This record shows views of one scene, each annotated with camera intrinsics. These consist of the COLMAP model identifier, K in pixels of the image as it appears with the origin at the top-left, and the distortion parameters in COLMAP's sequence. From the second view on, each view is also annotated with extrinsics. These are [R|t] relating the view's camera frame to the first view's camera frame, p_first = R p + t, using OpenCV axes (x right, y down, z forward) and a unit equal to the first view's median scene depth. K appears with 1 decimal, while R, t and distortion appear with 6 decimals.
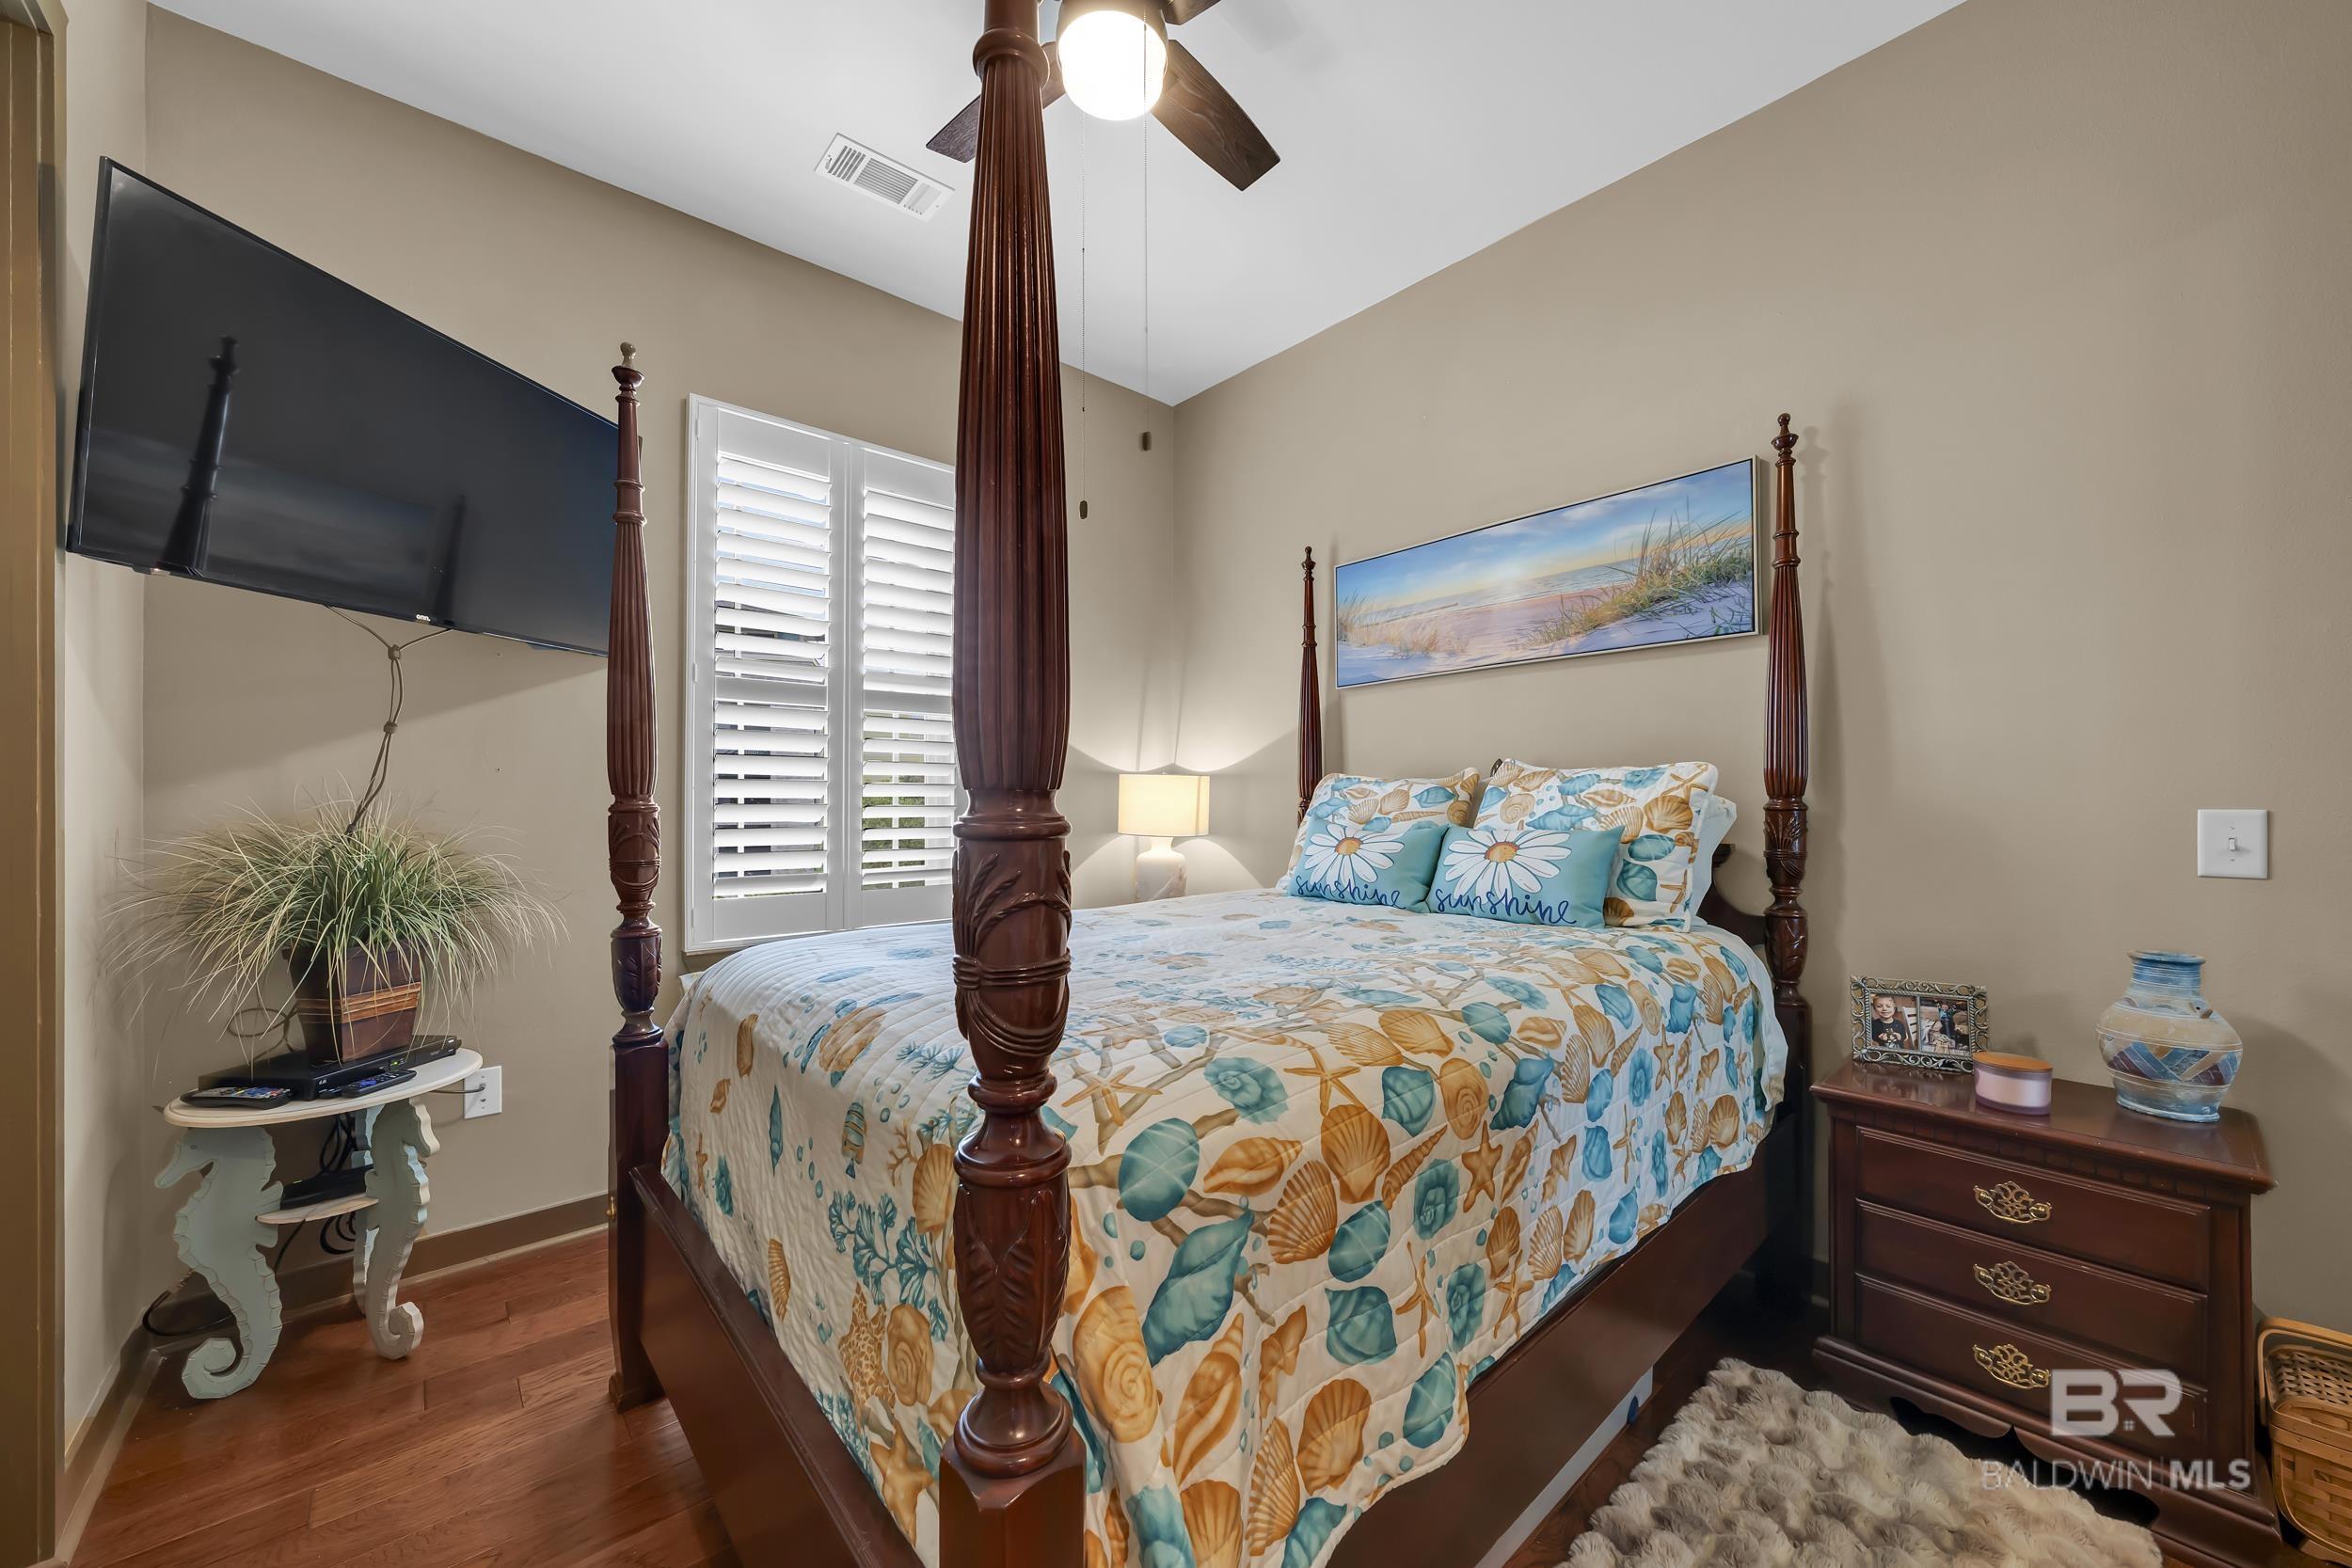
lens RADIAL K [[869.1, 0, 1169.1], [0, 869.1, 796.4], [0, 0, 1]] dist [-0.006607, 0.000099]
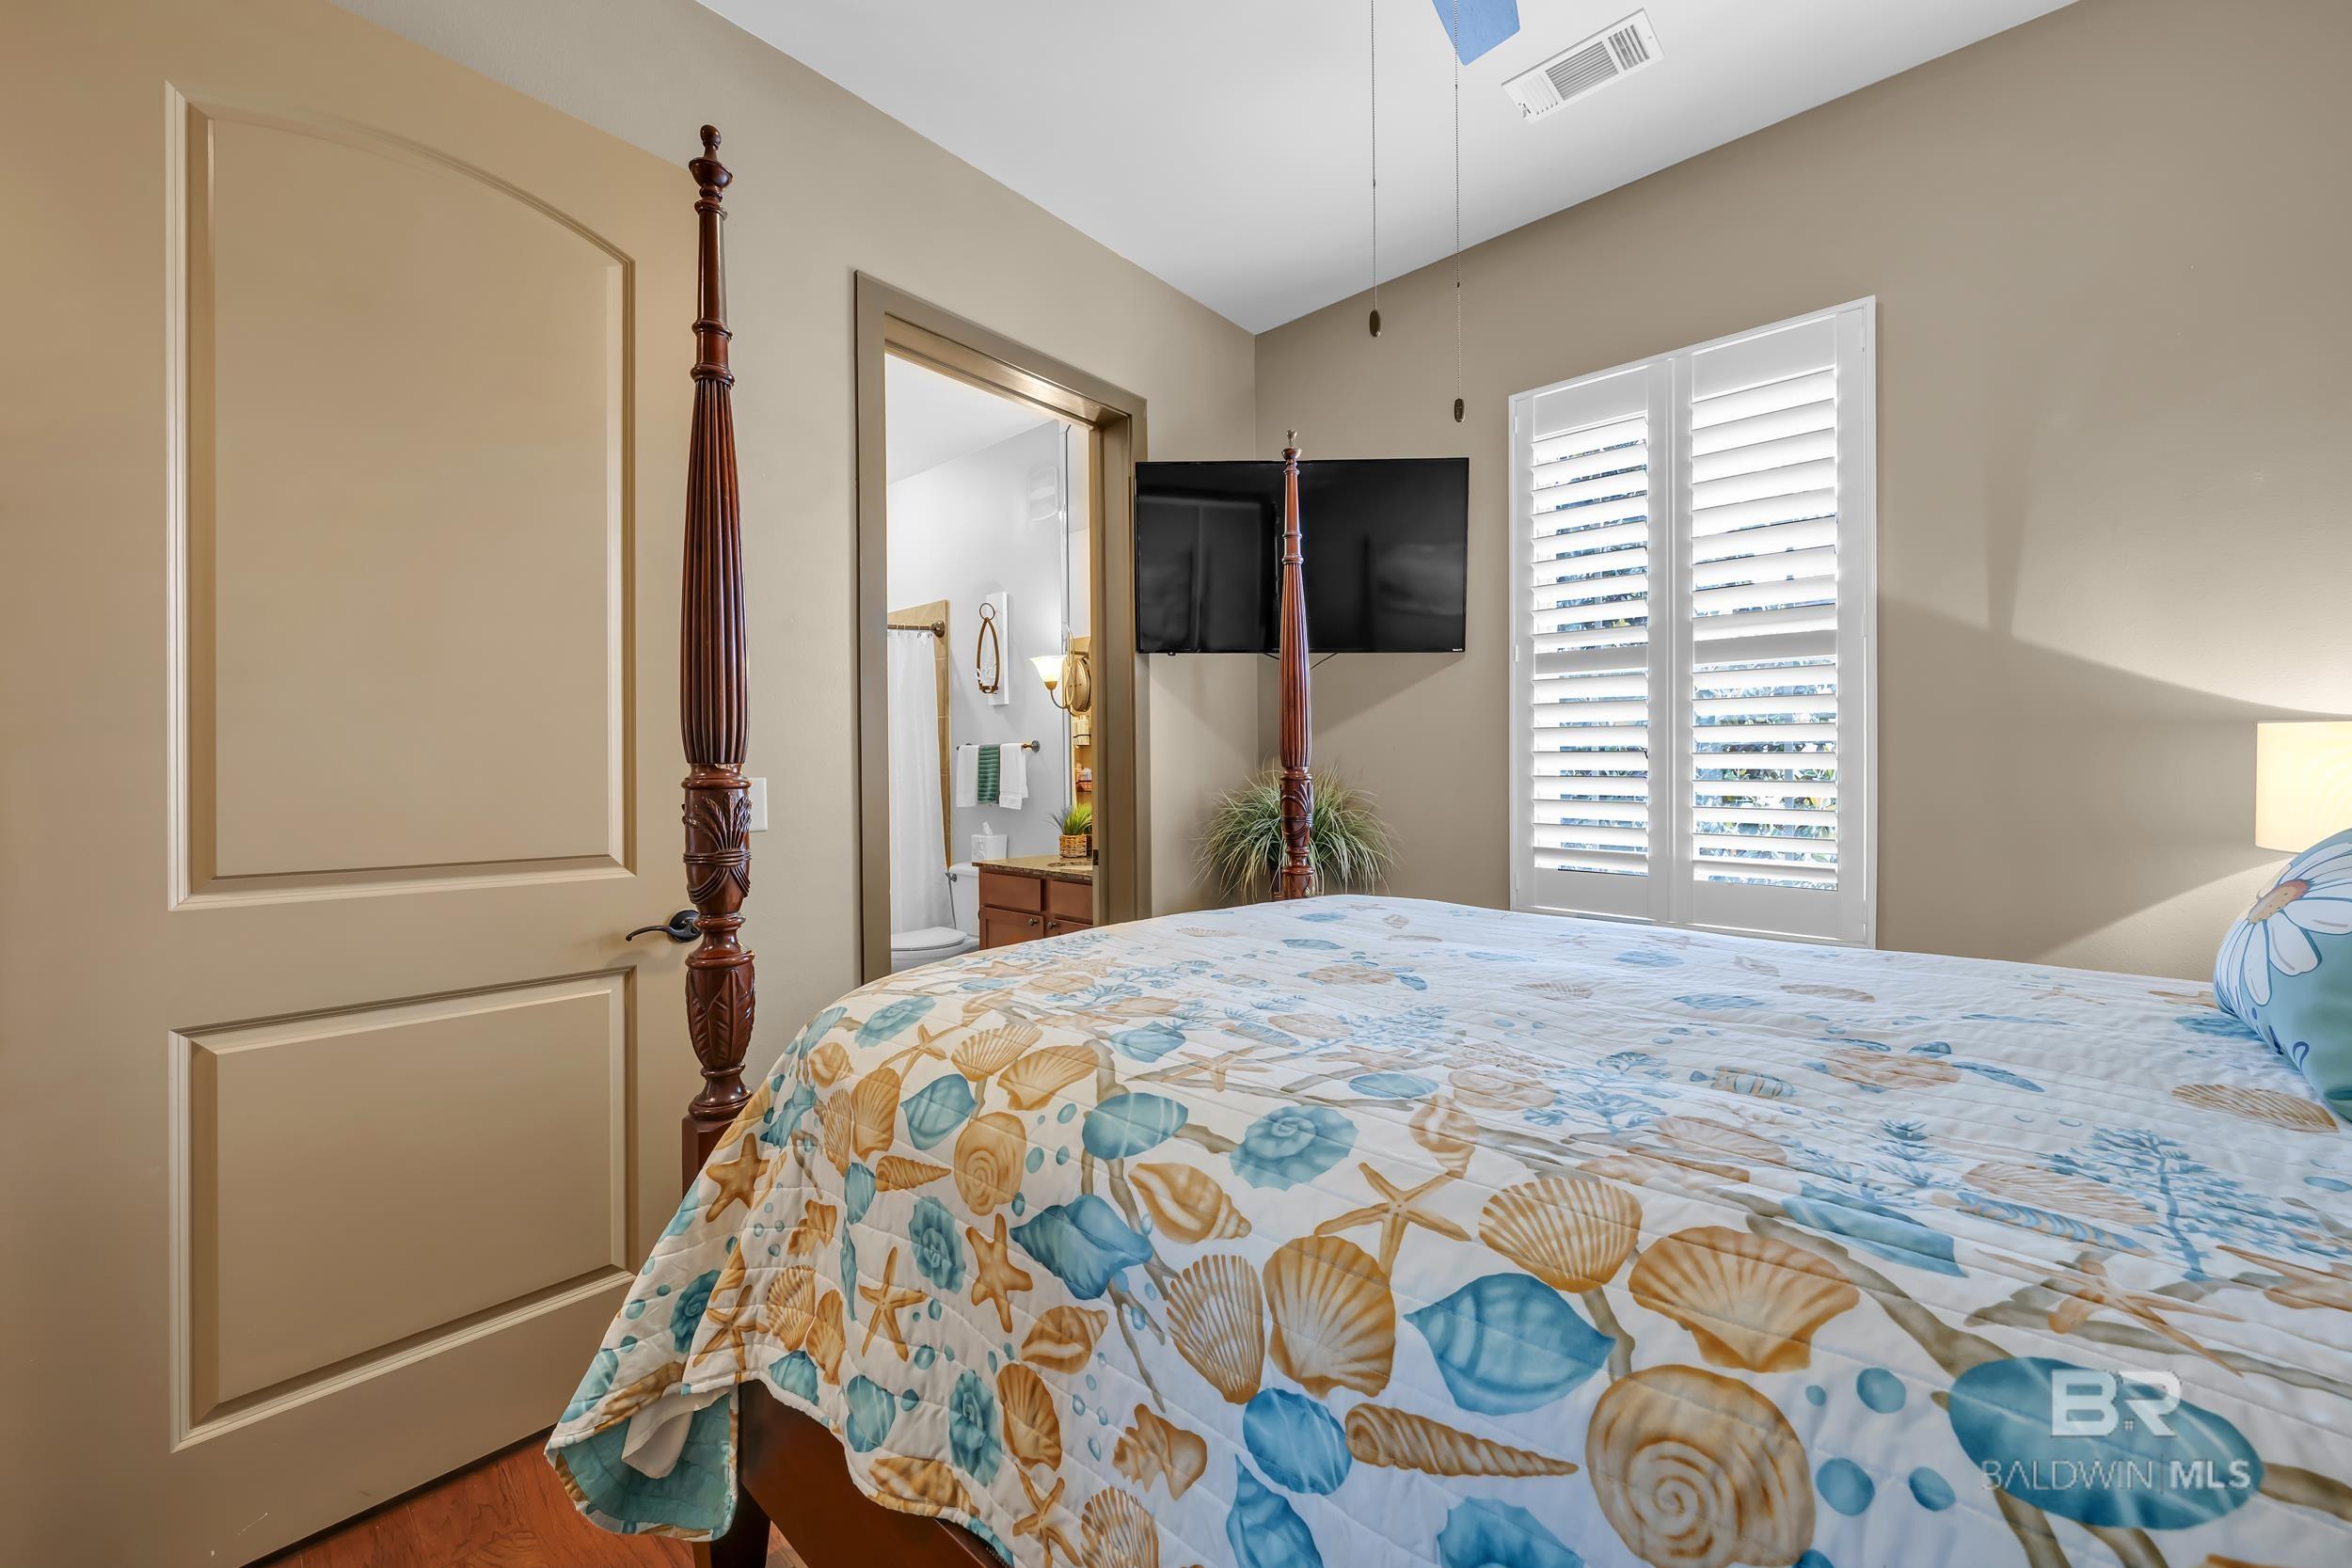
lens RADIAL K [[869.1, 0, 1169.6], [0, 869.1, 768.7], [0, 0, 1]] dist [-0.006607, 0.000099]
pose [[0.119020, -0.004121, -0.992883, 0.982050], [0.002432, 0.999990, -0.003859, 0.005768], [0.992889, -0.001956, 0.119029, 0.945160]]
